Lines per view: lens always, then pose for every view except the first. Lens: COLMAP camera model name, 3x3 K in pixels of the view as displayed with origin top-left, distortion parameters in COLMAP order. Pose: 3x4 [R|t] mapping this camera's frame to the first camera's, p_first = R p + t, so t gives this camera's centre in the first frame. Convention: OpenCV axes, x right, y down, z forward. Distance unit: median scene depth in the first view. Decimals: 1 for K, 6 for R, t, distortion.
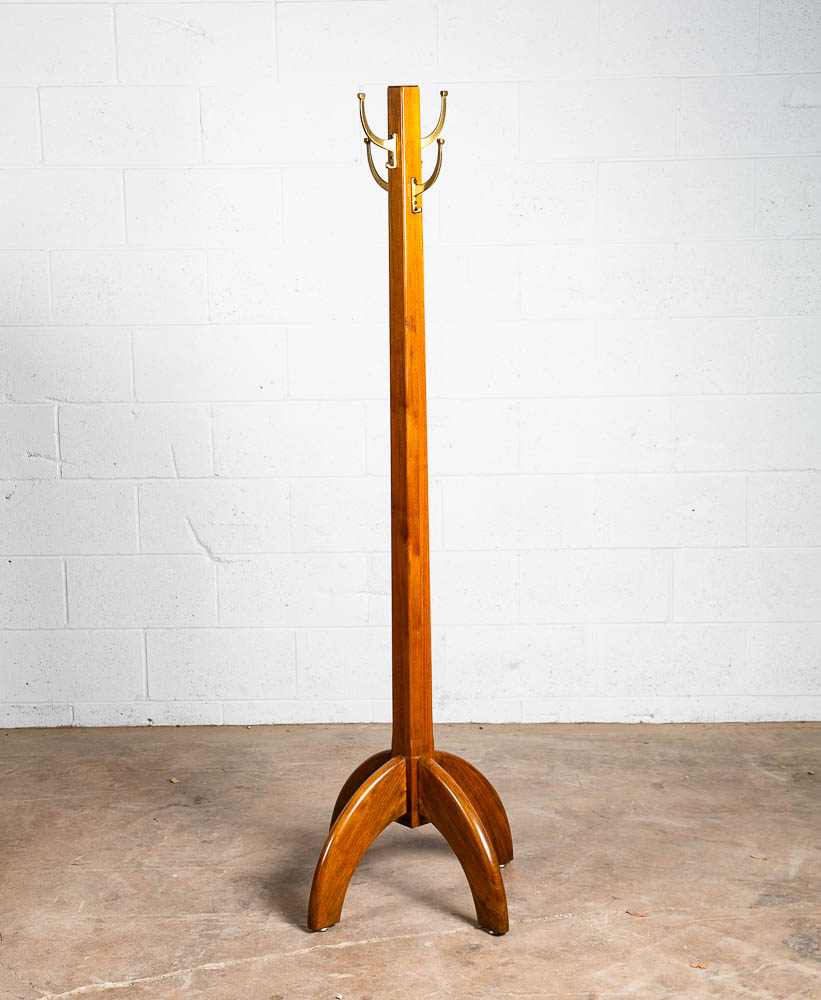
lens RADIAL K [[2028.9, 0, 405.1], [0, 2028.9, 504.1], [0, 0, 1]] dist [0.227629, 0.000000]
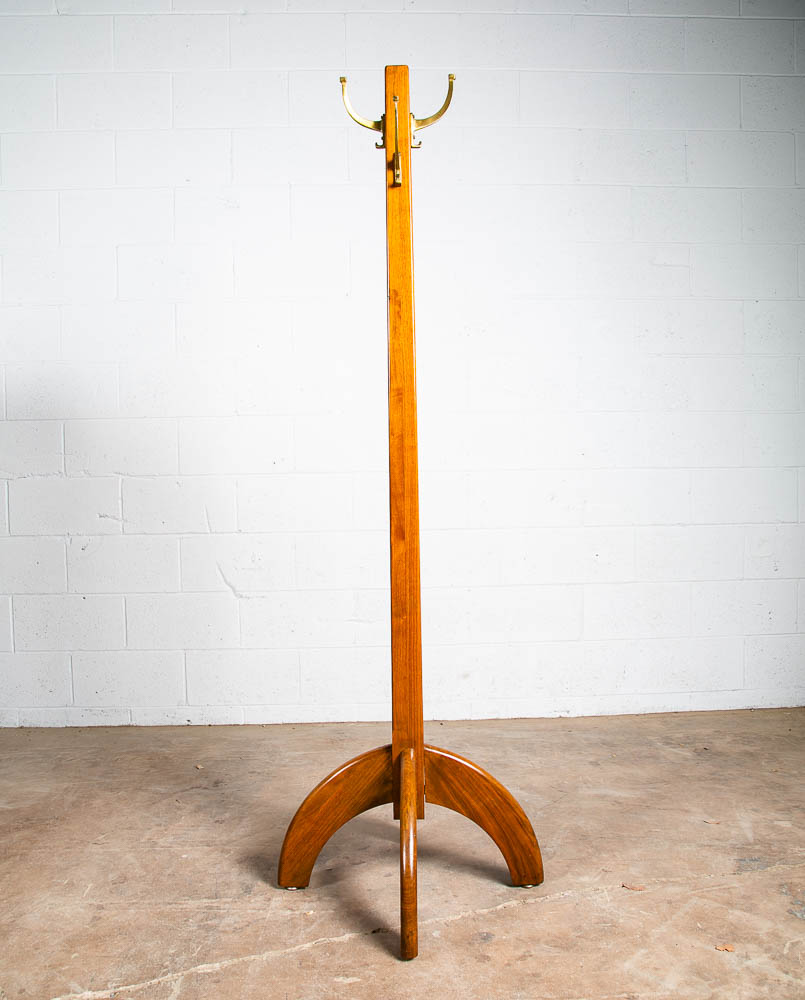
lens RADIAL K [[898.2, 0, 405.3], [0, 898.2, 504.2], [0, 0, 1]] dist [-0.106393, 0.059616]
pose [[0.998263, -0.002887, 0.058842, -0.021875], [0.011831, 0.988275, -0.152225, 0.064493], [-0.057713, 0.152657, 0.986593, 0.464318]]
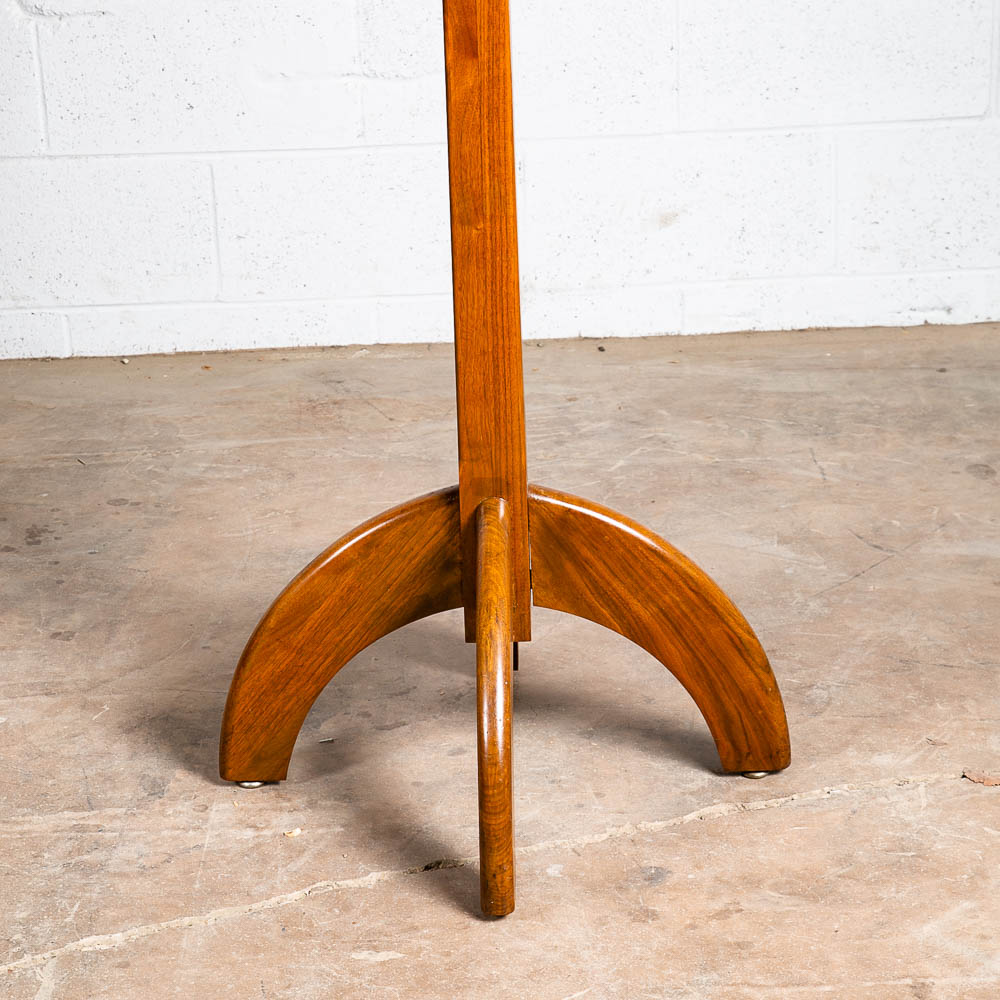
lens RADIAL K [[3496.2, 0, 496.2], [0, 3496.2, 567.9], [0, 0, 1]] dist [0.400224, 0.000000]
pose [[0.998637, -0.035613, 0.038143, -0.024818], [0.026749, 0.976946, 0.211806, -0.020142], [-0.044807, -0.210497, 0.976567, 0.186720]]
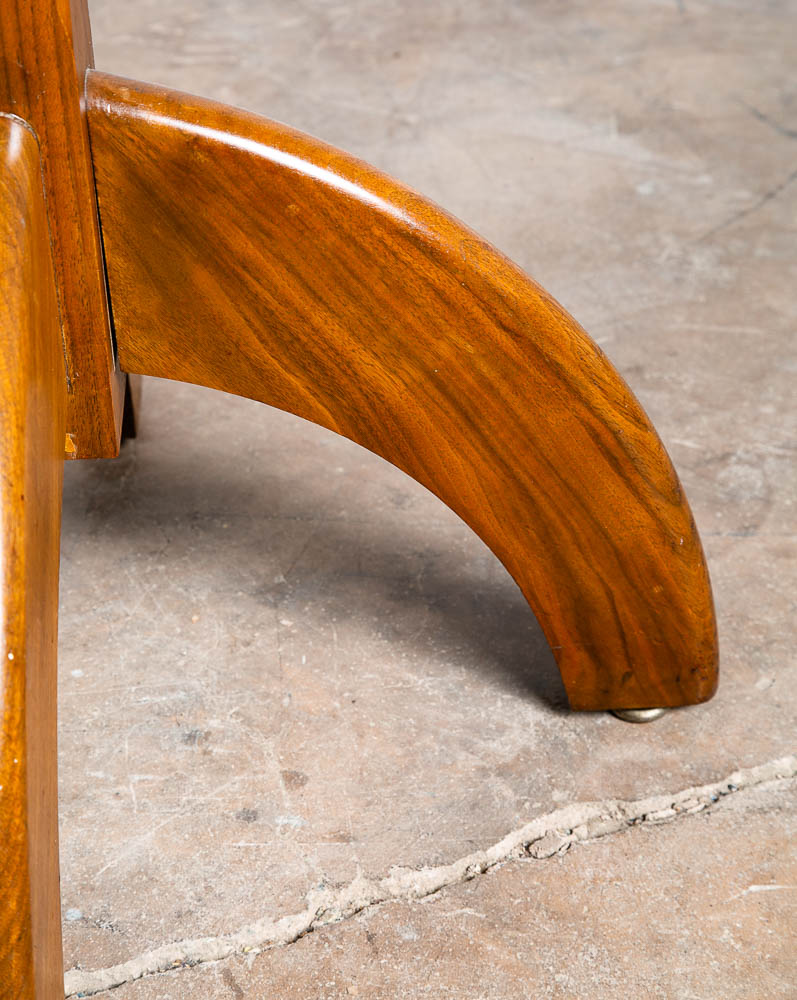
lens RADIAL K [[2486.0, 0, 390.8], [0, 2486.0, 489.7], [0, 0, 1]] dist [0.323950, 0.000000]
pose [[0.995069, -0.065231, 0.074716, 0.014016], [0.031722, 0.923039, 0.383396, 0.063947], [-0.093975, -0.379136, 0.920557, 0.659131]]
